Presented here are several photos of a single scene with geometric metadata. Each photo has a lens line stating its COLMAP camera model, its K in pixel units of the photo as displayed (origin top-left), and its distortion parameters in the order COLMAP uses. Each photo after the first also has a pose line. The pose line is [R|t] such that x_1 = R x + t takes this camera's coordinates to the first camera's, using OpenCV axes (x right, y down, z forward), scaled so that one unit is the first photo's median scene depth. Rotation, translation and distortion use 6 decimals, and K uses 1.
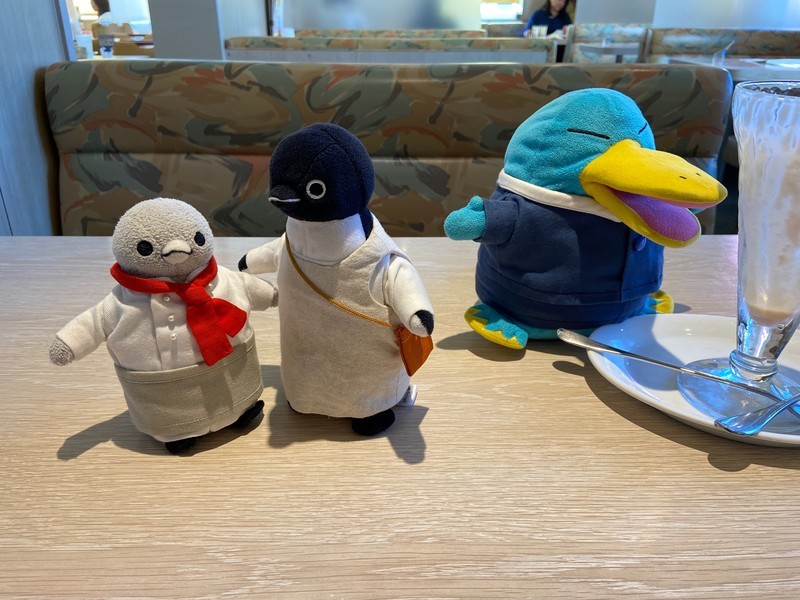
lens RADIAL K [[608.7, 0, 396.1], [0, 608.7, 297.3], [0, 0, 1]] dist [0.118369, -0.171737]
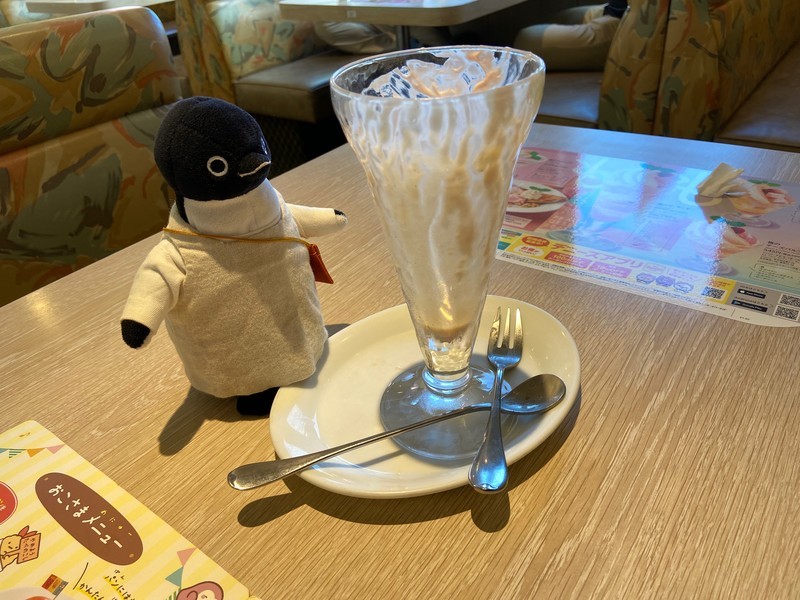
lens RADIAL K [[608.7, 0, 396.1], [0, 608.7, 297.3], [0, 0, 1]] dist [0.118369, -0.171737]
pose [[0.599363, -0.468639, 0.648954, -0.065686], [0.406044, 0.876660, 0.258060, -0.071261], [-0.689849, 0.108832, 0.715726, 0.108629]]
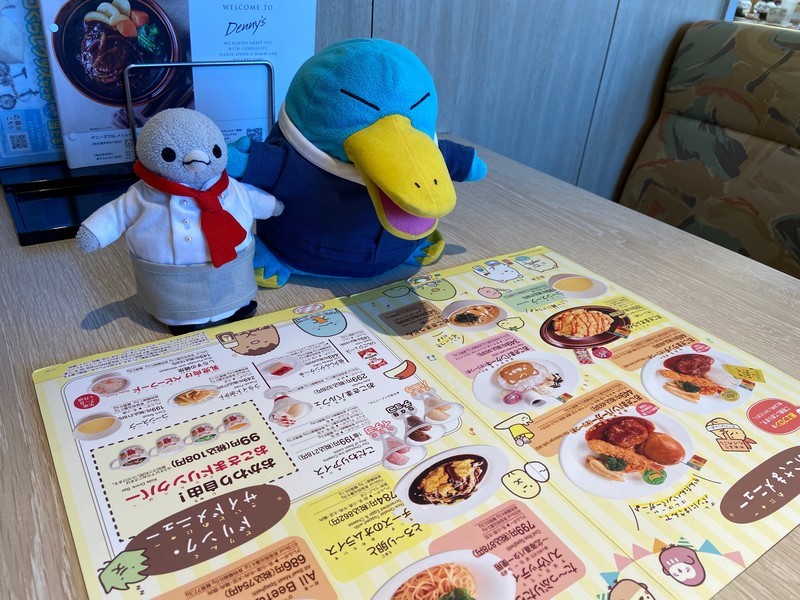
lens RADIAL K [[603.2, 0, 397.3], [0, 603.2, 298.7], [0, 0, 1]] dist [0.128800, -0.183678]
pose [[0.546769, 0.451086, -0.705383, 0.059163], [-0.404340, 0.879972, 0.249314, -0.043720], [0.733180, 0.148897, 0.663534, 0.083428]]
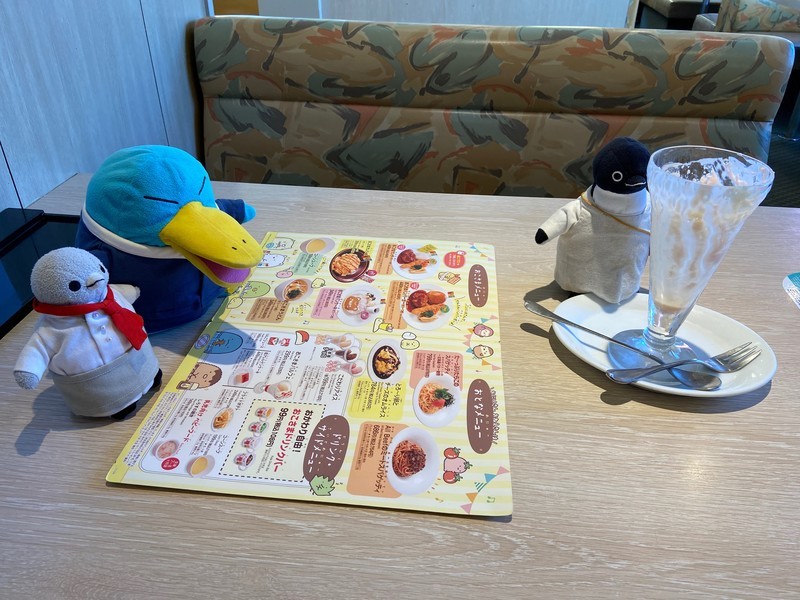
lens RADIAL K [[604.4, 0, 396.3], [0, 604.4, 299.0], [0, 0, 1]] dist [0.124247, -0.179222]
pose [[0.994196, 0.065687, -0.085205, -0.042156], [-0.052819, 0.987971, 0.145338, -0.038450], [0.093727, -0.139994, 0.985706, -0.210727]]
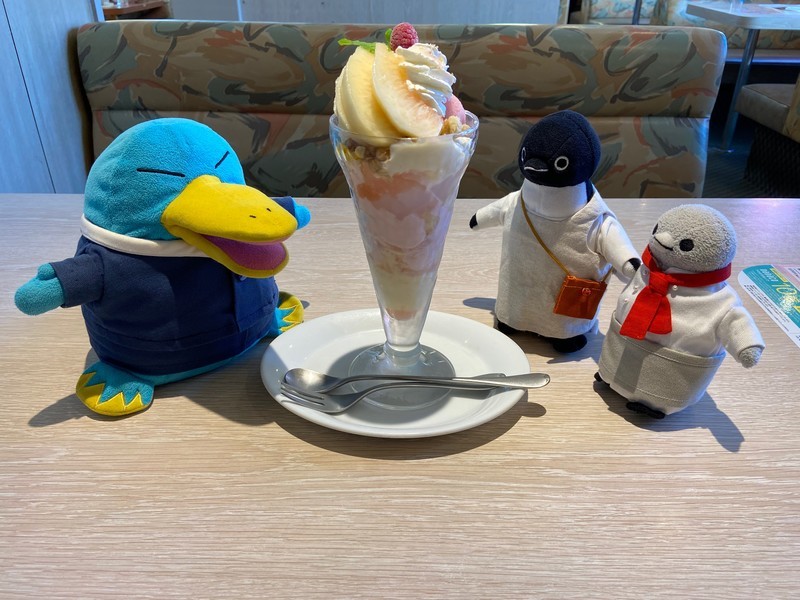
lens RADIAL K [[604.4, 0, 396.3], [0, 604.4, 299.0], [0, 0, 1]] dist [0.124247, -0.179222]
pose [[0.999720, 0.012276, -0.020218, 0.011374], [-0.010339, 0.995588, 0.093260, -0.011806], [0.021274, -0.093025, 0.995436, -0.088261]]
